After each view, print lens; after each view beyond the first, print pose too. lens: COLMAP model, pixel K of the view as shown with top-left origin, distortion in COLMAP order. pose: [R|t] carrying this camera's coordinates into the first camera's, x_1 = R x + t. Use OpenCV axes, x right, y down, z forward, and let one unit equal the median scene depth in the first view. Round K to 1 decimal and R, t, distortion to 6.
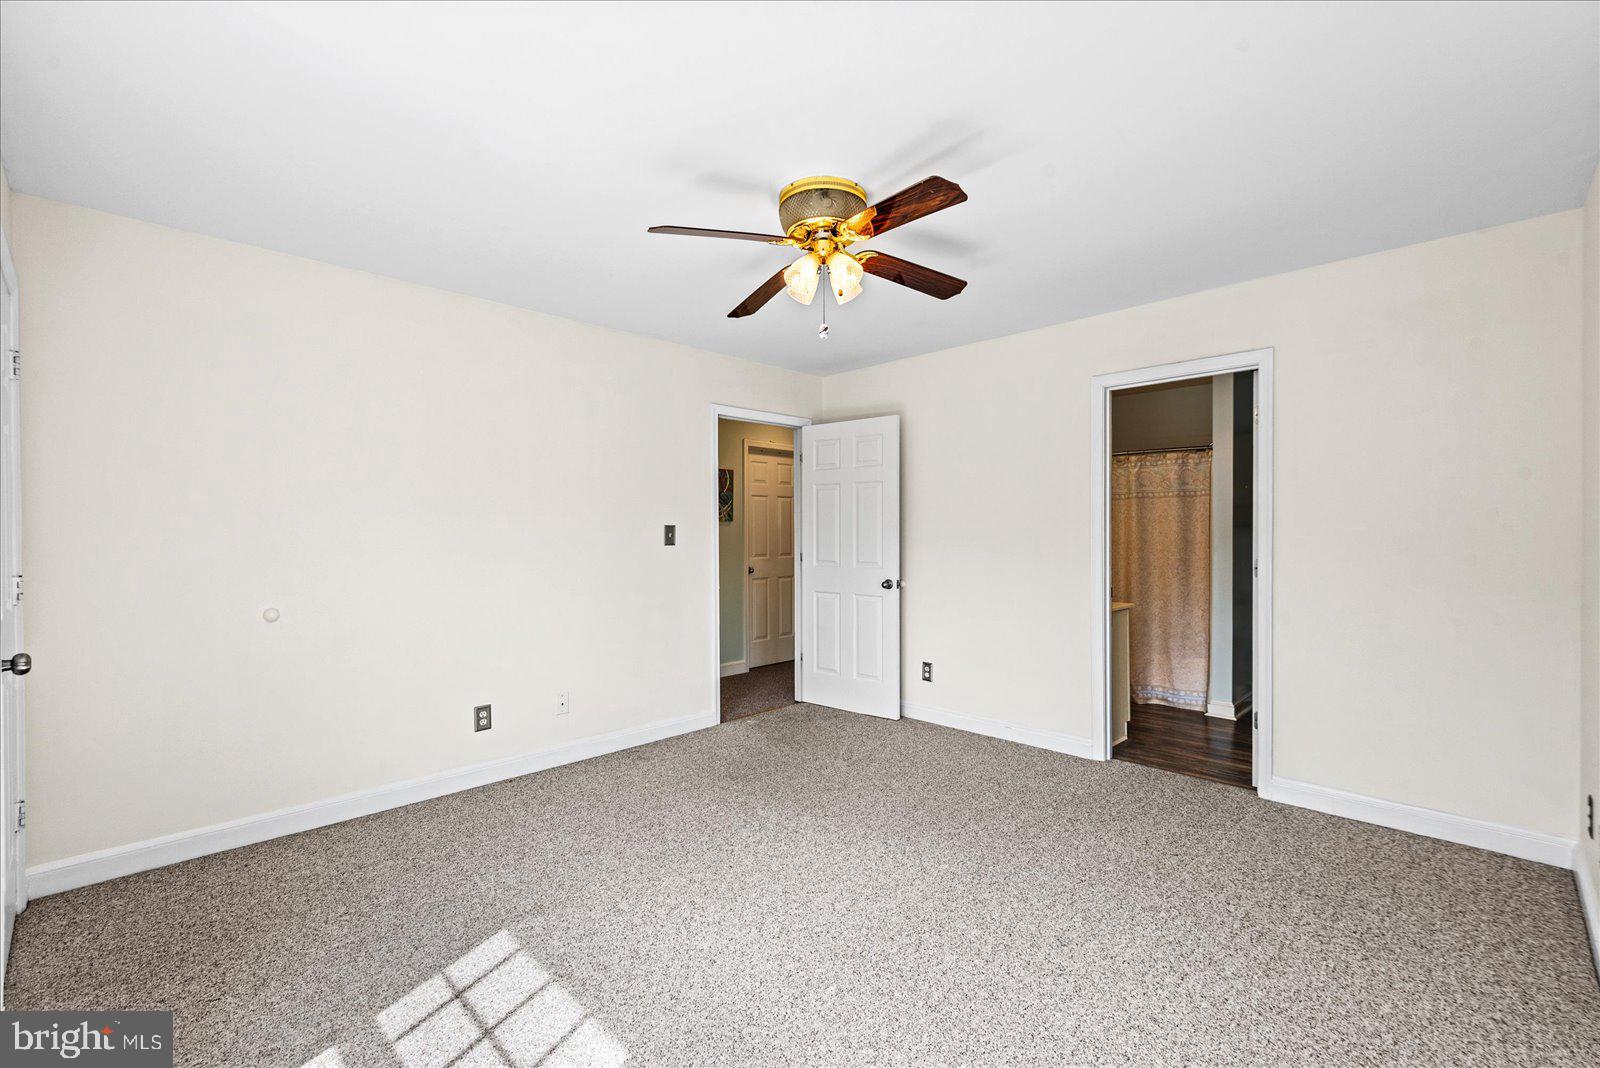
lens RADIAL K [[696.5, 0, 793.9], [0, 696.5, 535.2], [0, 0, 1]] dist [0.014690, -0.001903]
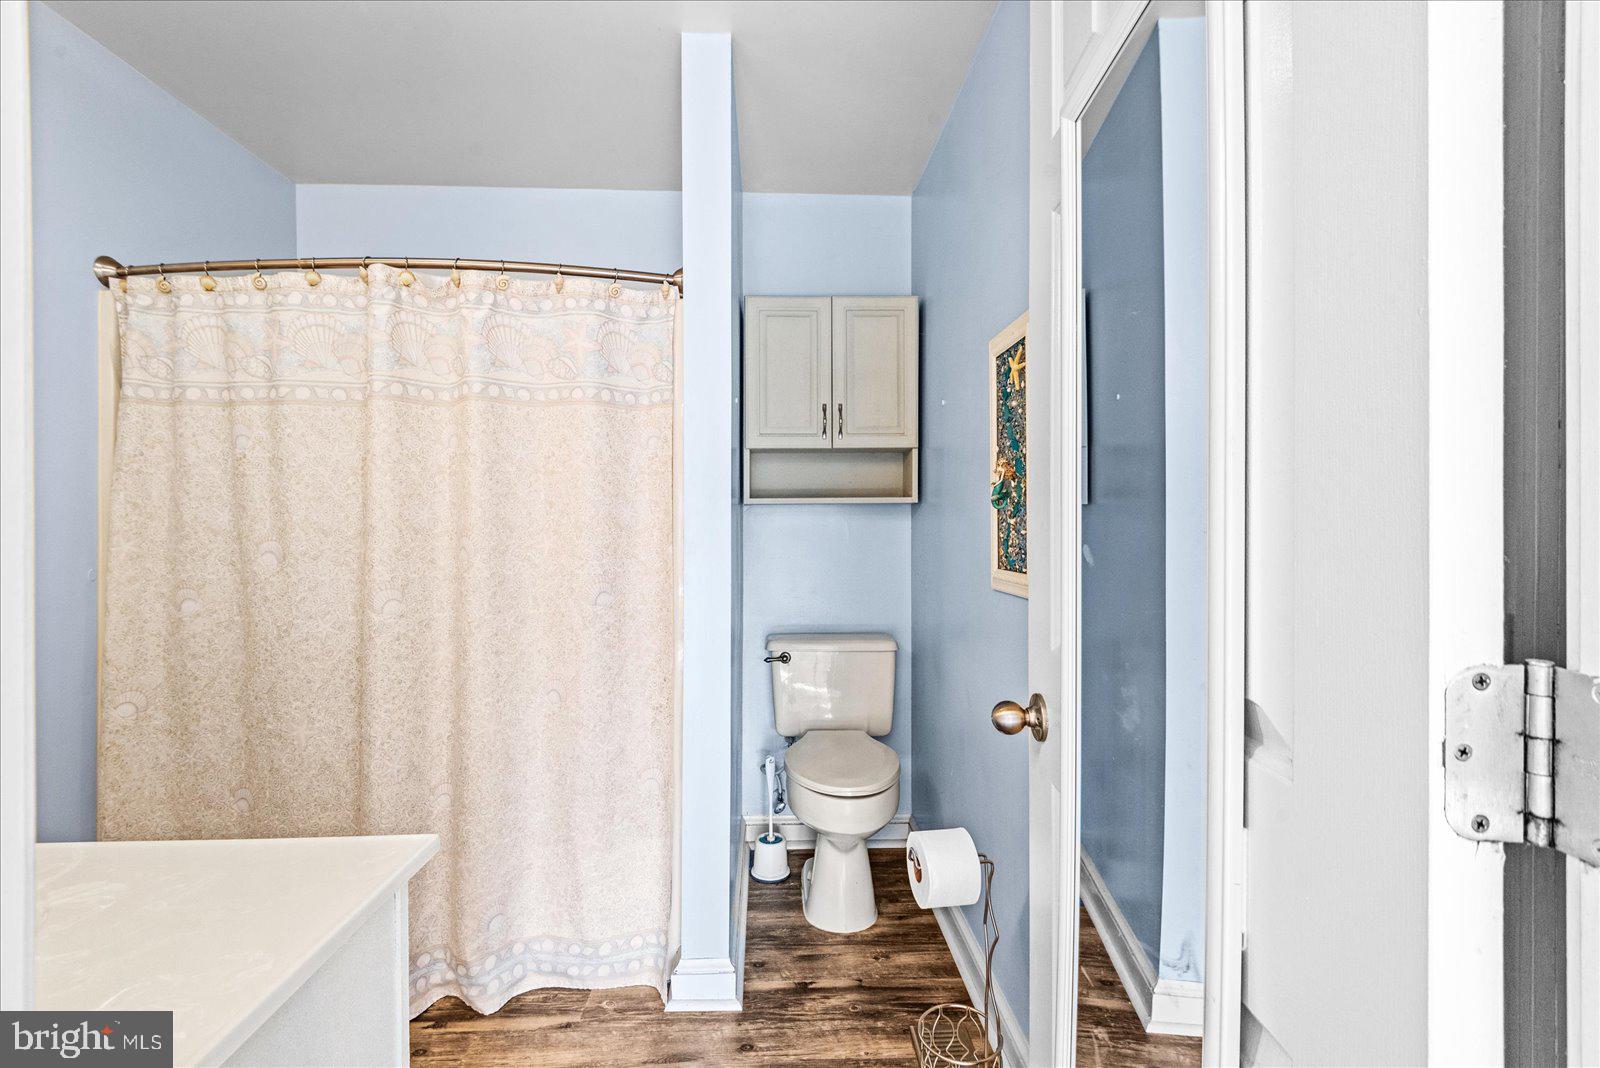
lens RADIAL K [[696.5, 0, 793.7], [0, 696.5, 534.0], [0, 0, 1]] dist [0.014690, -0.001903]
pose [[0.651129, 0.002676, 0.758963, 0.341517], [0.001938, 0.999985, -0.005188, 0.014574], [-0.758965, 0.004848, 0.651114, 0.686329]]
